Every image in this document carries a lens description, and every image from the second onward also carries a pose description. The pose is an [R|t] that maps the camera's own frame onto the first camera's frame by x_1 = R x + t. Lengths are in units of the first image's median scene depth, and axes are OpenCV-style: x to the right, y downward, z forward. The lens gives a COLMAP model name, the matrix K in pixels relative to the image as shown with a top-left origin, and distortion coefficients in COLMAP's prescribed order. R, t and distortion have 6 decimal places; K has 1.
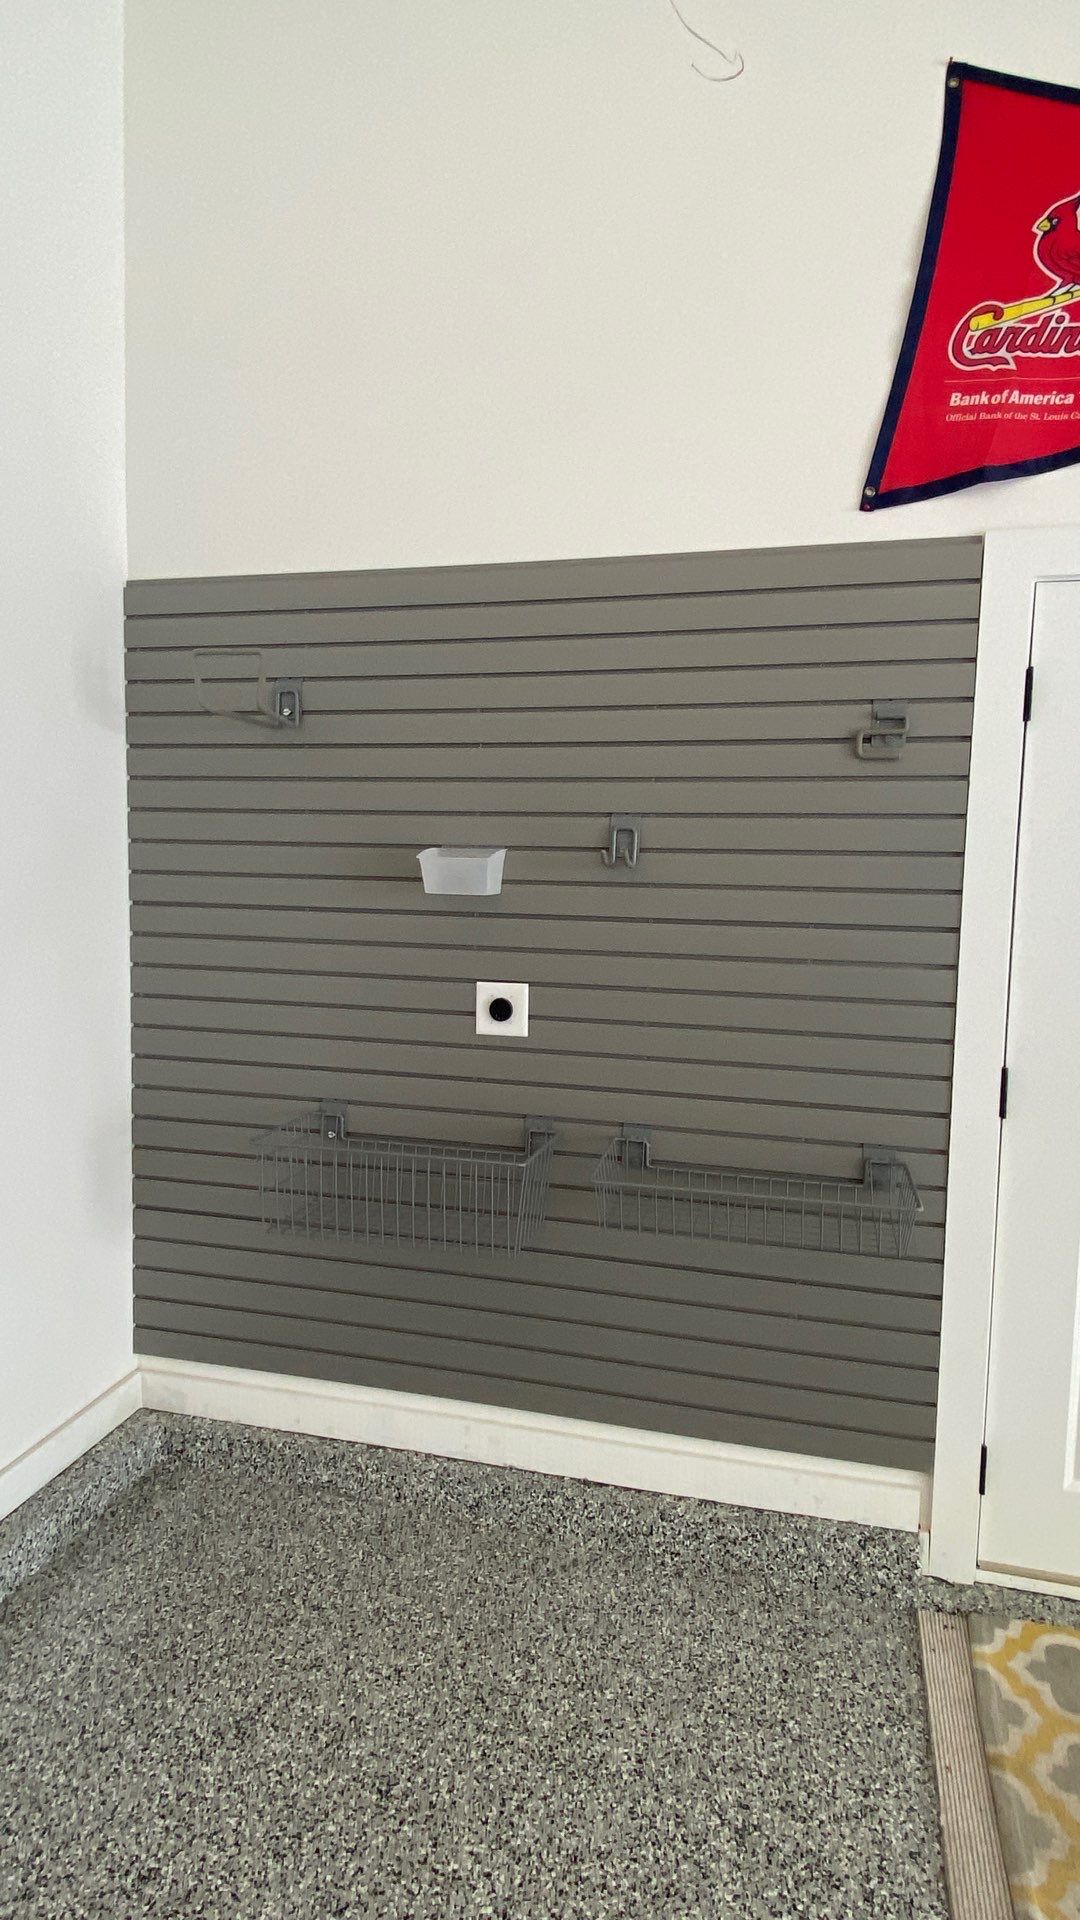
lens RADIAL K [[1098.4, 0, 543.6], [0, 1098.4, 968.5], [0, 0, 1]] dist [0.014311, -0.025251]
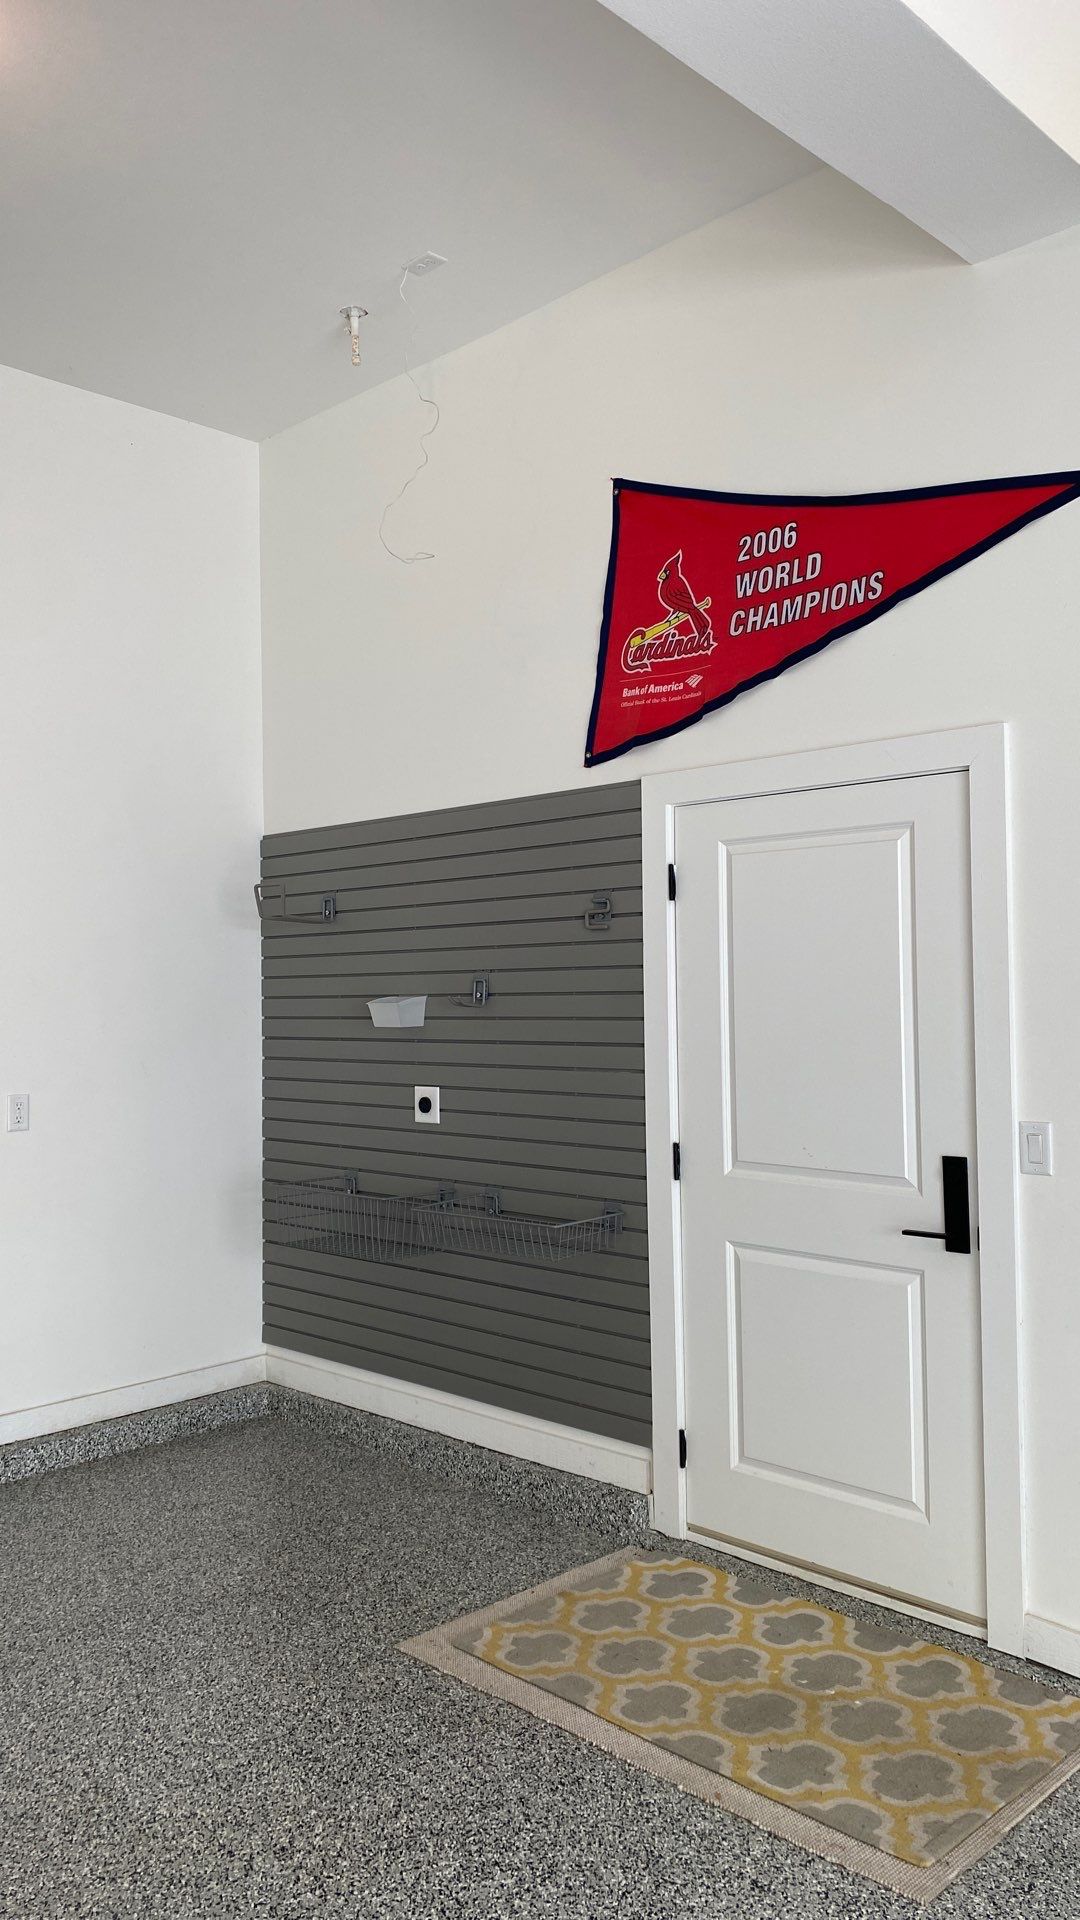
lens RADIAL K [[1525.3, 0, 529.7], [0, 1525.3, 970.8], [0, 0, 1]] dist [0.047240, -0.000449]
pose [[0.856741, -0.038887, -0.514279, 1.226354], [-0.018990, 0.994099, -0.106804, 0.080039], [0.515397, 0.101269, 0.850947, -0.746790]]
